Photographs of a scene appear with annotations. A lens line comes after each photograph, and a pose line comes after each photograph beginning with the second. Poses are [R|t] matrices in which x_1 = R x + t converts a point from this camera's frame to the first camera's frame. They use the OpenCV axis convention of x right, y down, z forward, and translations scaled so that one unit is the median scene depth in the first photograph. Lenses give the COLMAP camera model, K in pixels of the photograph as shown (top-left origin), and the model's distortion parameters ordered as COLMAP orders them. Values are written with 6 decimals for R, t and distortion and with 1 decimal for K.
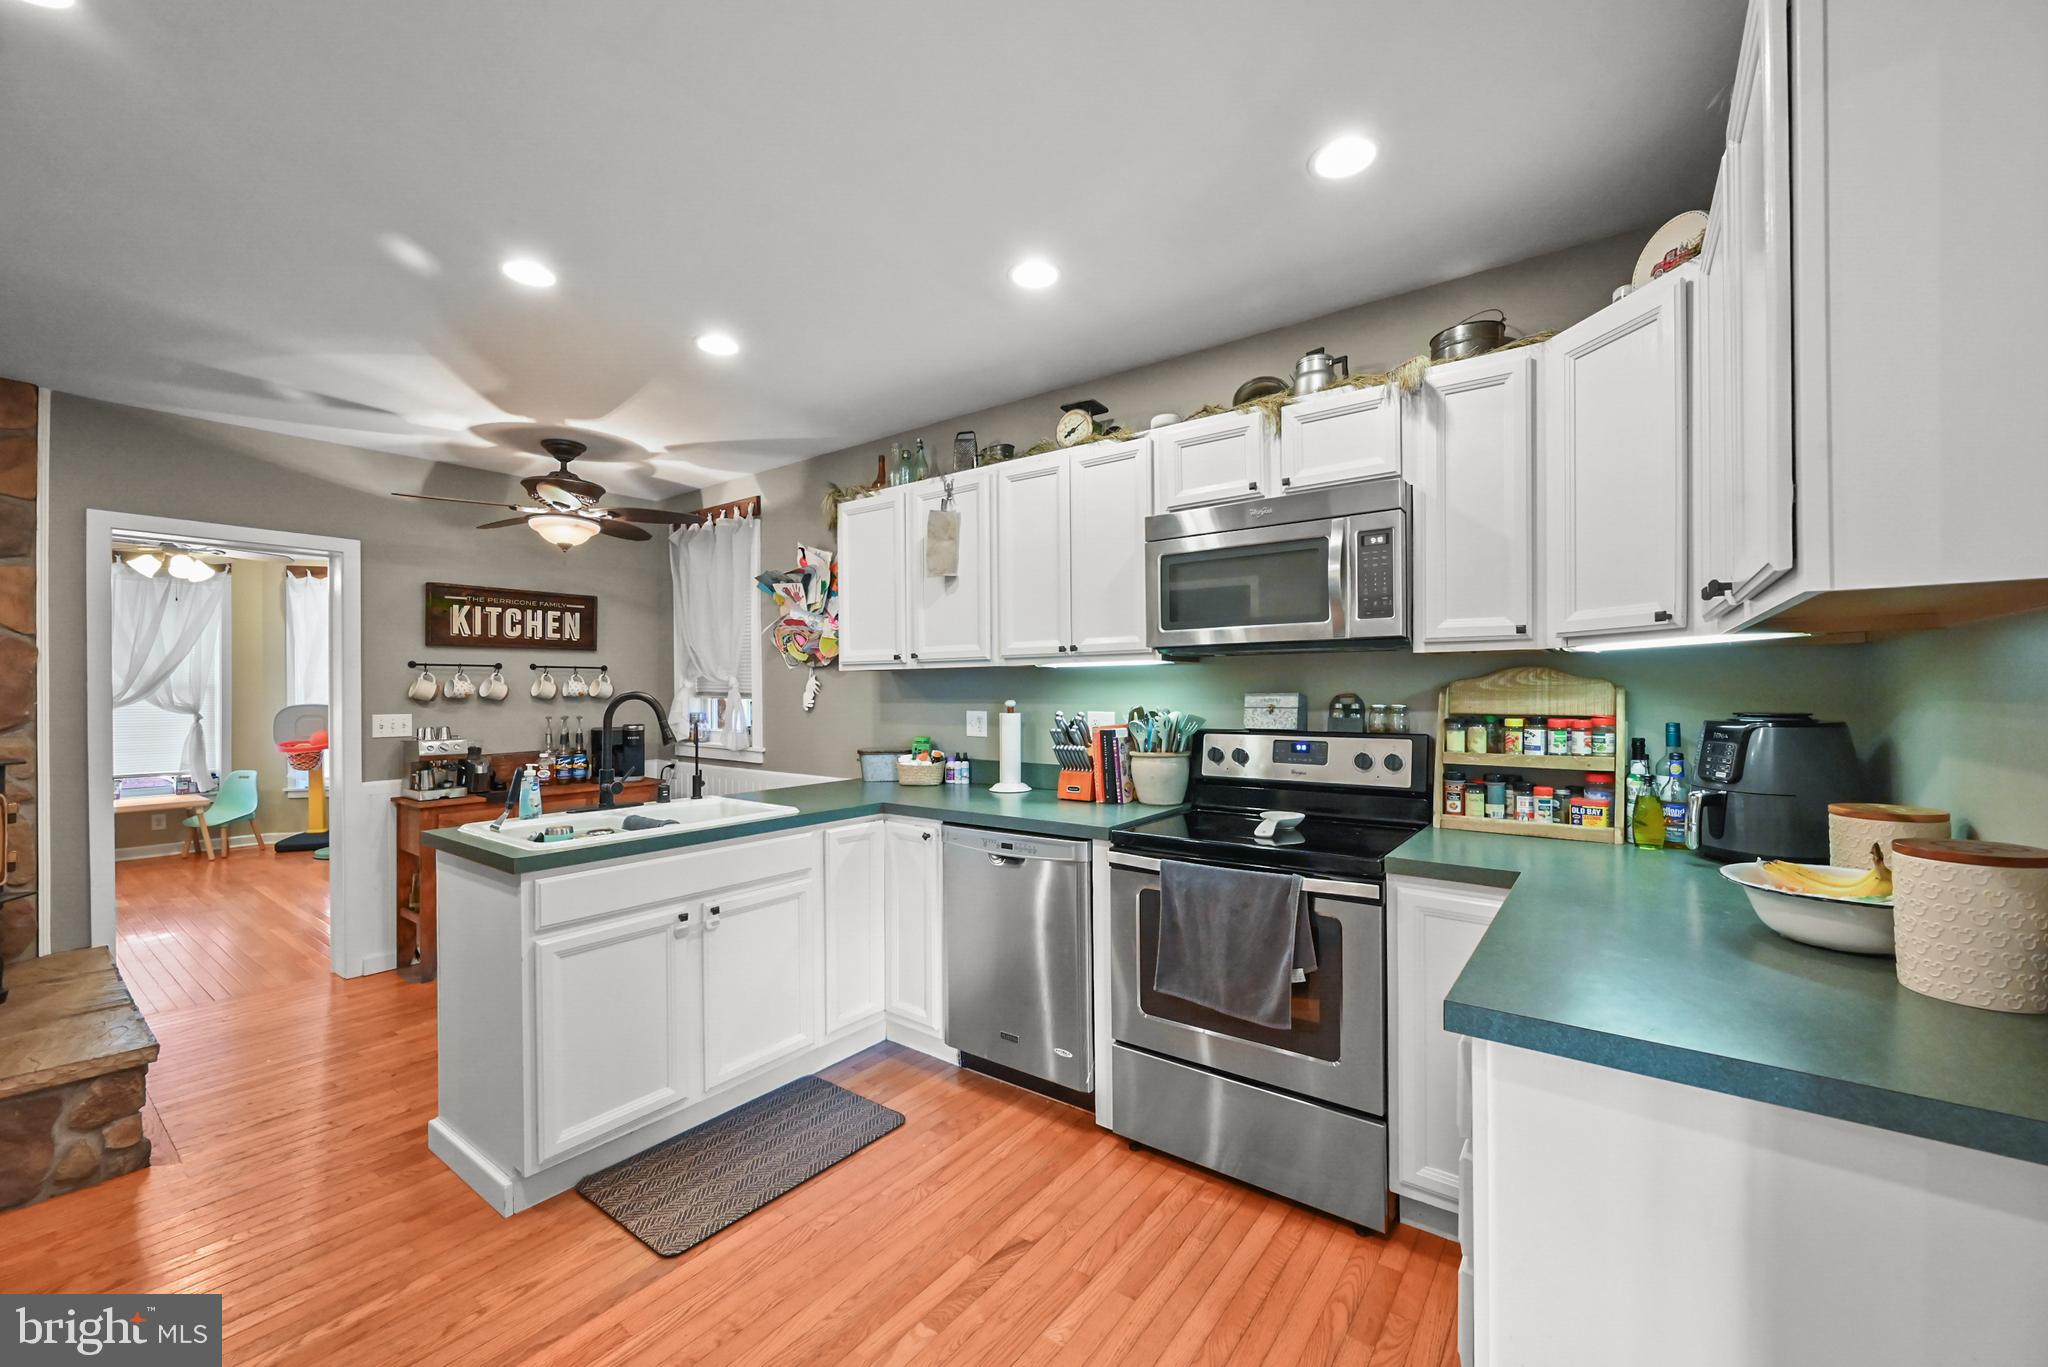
lens RADIAL K [[809.7, 0, 1040.6], [0, 809.7, 690.6], [0, 0, 1]] dist [-0.000426, -0.000555]
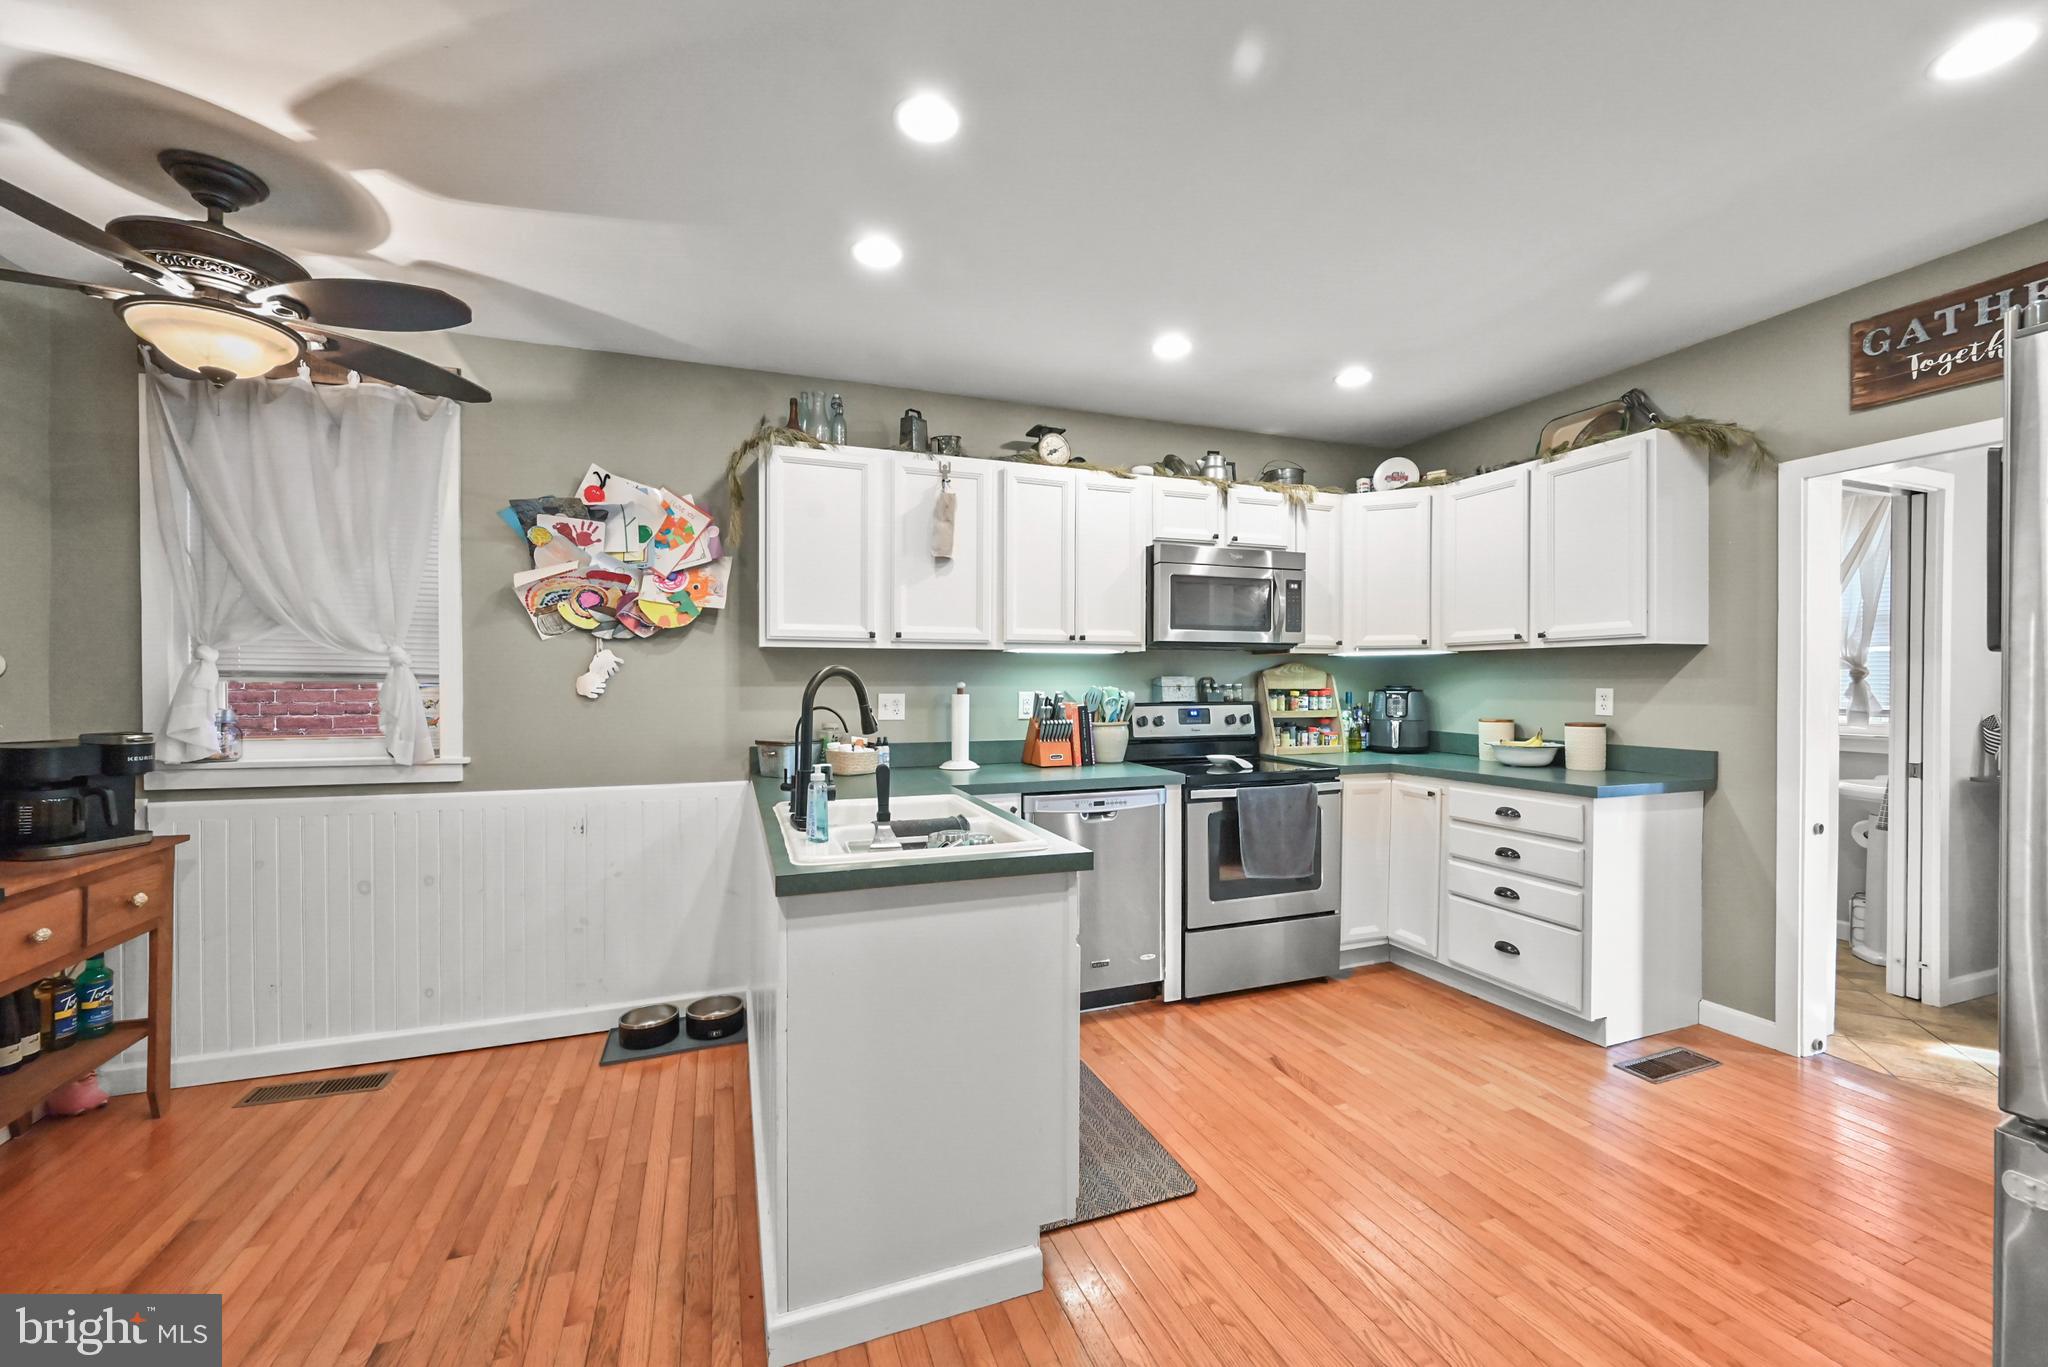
lens RADIAL K [[809.7, 0, 1036.5], [0, 809.7, 687.7], [0, 0, 1]] dist [-0.000426, -0.000555]
pose [[0.542137, -0.000836, 0.840290, -1.135316], [-0.001561, 0.999997, 0.002002, 0.022053], [-0.840289, -0.002397, 0.542134, 0.457562]]
